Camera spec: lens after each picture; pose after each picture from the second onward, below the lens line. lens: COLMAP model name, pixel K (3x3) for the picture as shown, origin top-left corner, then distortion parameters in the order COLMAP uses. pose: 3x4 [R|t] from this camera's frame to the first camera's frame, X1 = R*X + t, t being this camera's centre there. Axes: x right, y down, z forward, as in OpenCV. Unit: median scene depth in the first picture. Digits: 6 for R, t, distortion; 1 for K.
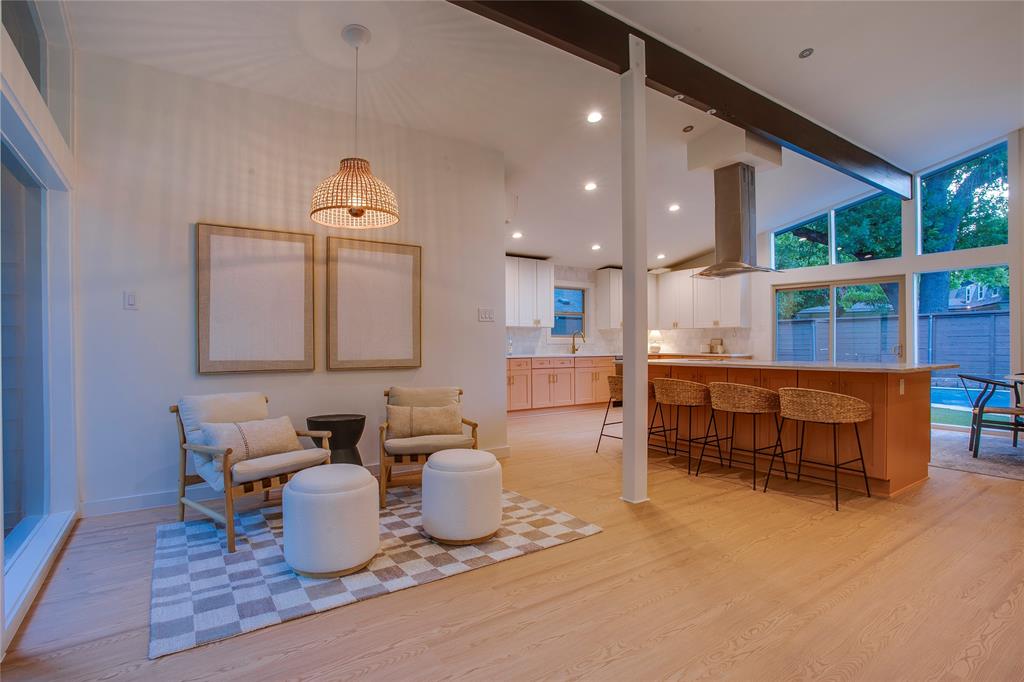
lens RADIAL K [[508.2, 0, 511.9], [0, 508.2, 354.9], [0, 0, 1]] dist [-0.083835, 0.037820]
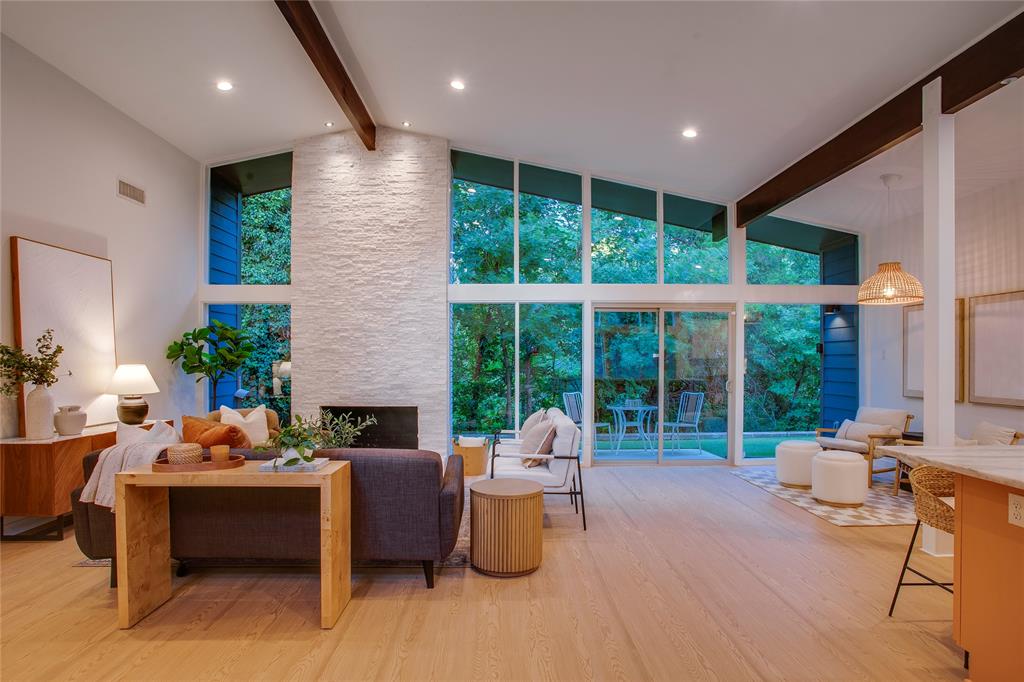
lens RADIAL K [[557.1, 0, 512.0], [0, 557.1, 362.5], [0, 0, 1]] dist [-0.084427, 0.051755]
pose [[-0.546149, 0.010285, -0.837625, 1.434299], [-0.013070, 0.999698, 0.020797, -0.086877], [0.837586, 0.022306, -0.545849, 0.790747]]
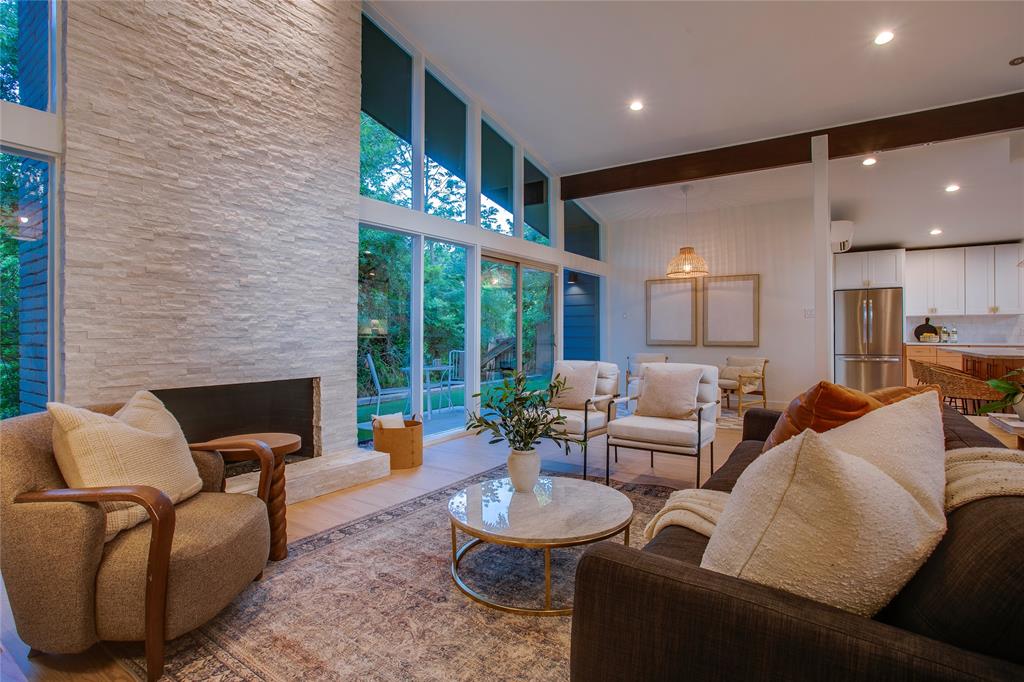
lens RADIAL K [[512.7, 0, 510.7], [0, 512.7, 332.9], [0, 0, 1]] dist [-0.075421, 0.040423]
pose [[0.373843, 0.004065, -0.927483, 1.201080], [-0.018837, 0.999817, -0.003211, 0.000455], [0.927301, 0.018671, 0.373851, -0.433752]]
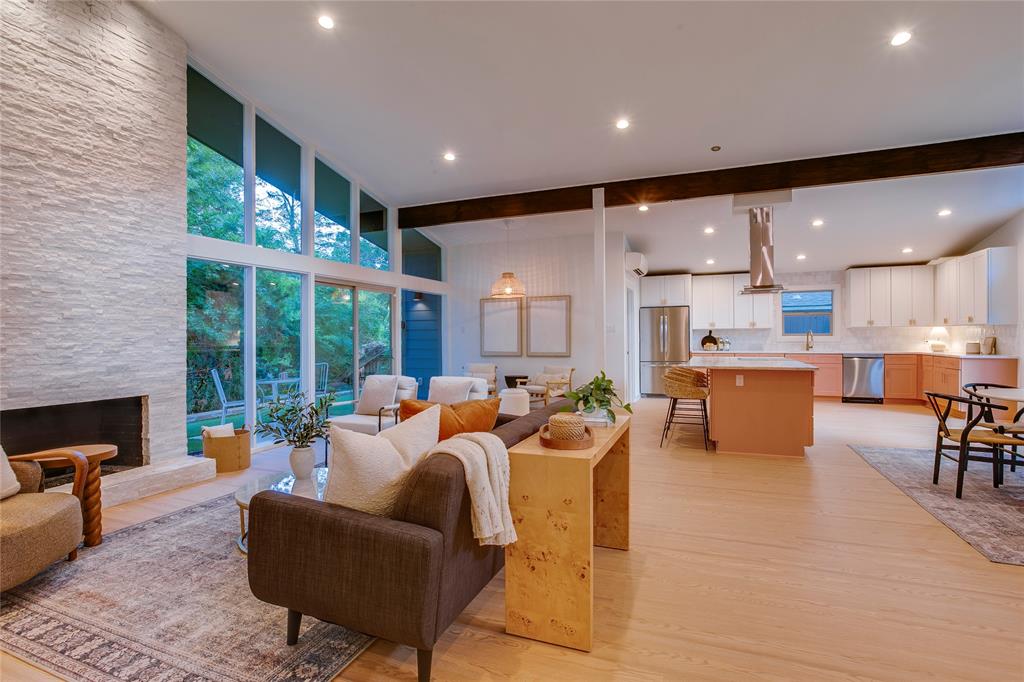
lens RADIAL K [[508.4, 0, 499.6], [0, 508.4, 337.6], [0, 0, 1]] dist [-0.031434, 0.016435]
pose [[0.548405, 0.000696, -0.836213, 1.513570], [-0.010115, 0.999932, -0.005802, -0.039687], [0.836152, 0.011640, 0.548374, -0.366956]]
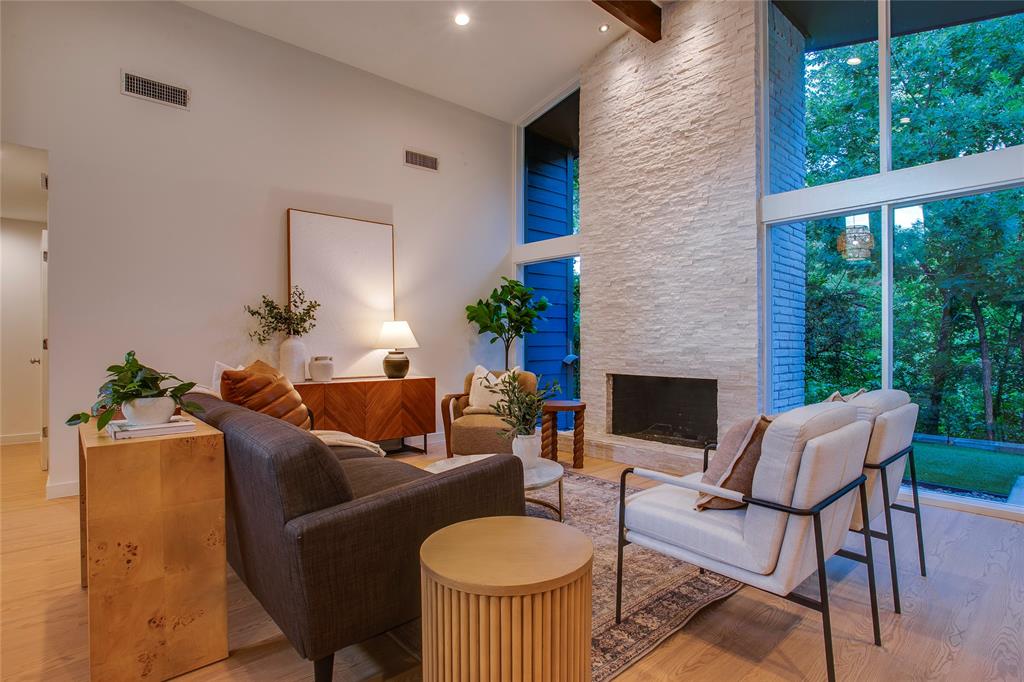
lens RADIAL K [[522.7, 0, 526.1], [0, 522.7, 344.9], [0, 0, 1]] dist [-0.076906, 0.042237]
pose [[-0.989576, 0.006514, -0.143864, 0.711806], [0.002715, 0.999643, 0.026582, -0.015907], [0.143986, 0.025914, -0.989240, 0.648526]]
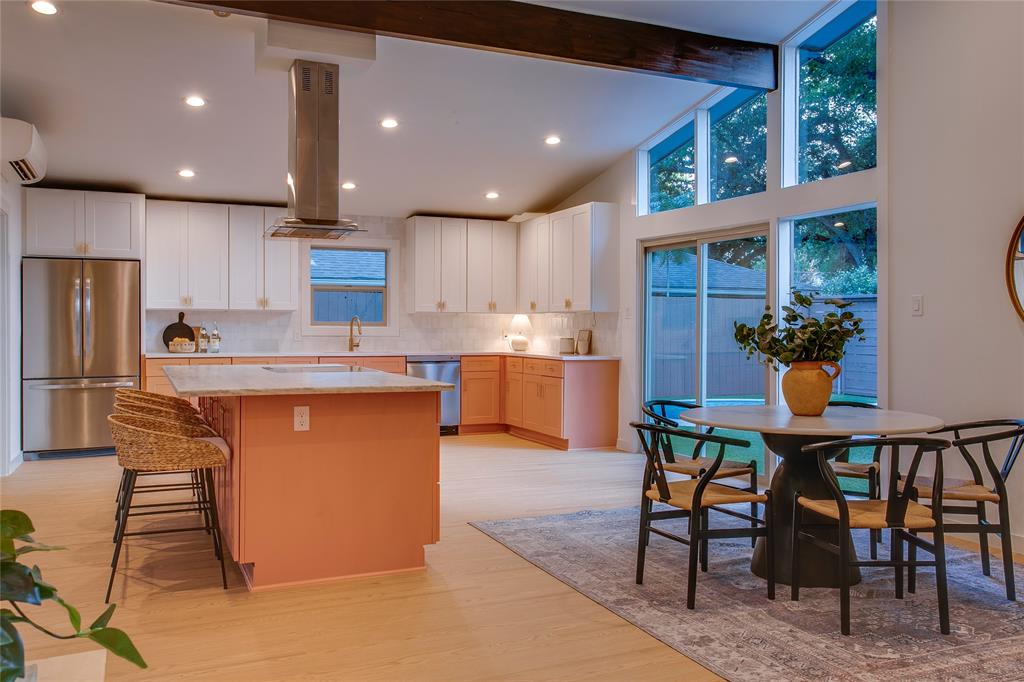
lens RADIAL K [[848.3, 0, 534.1], [0, 848.3, 332.6], [0, 0, 1]] dist [0.004187, 0.005641]
pose [[0.987163, 0.008113, -0.159509, 1.168967], [-0.010489, 0.999846, -0.014064, -0.030159], [0.159371, 0.015557, 0.987096, -0.037543]]
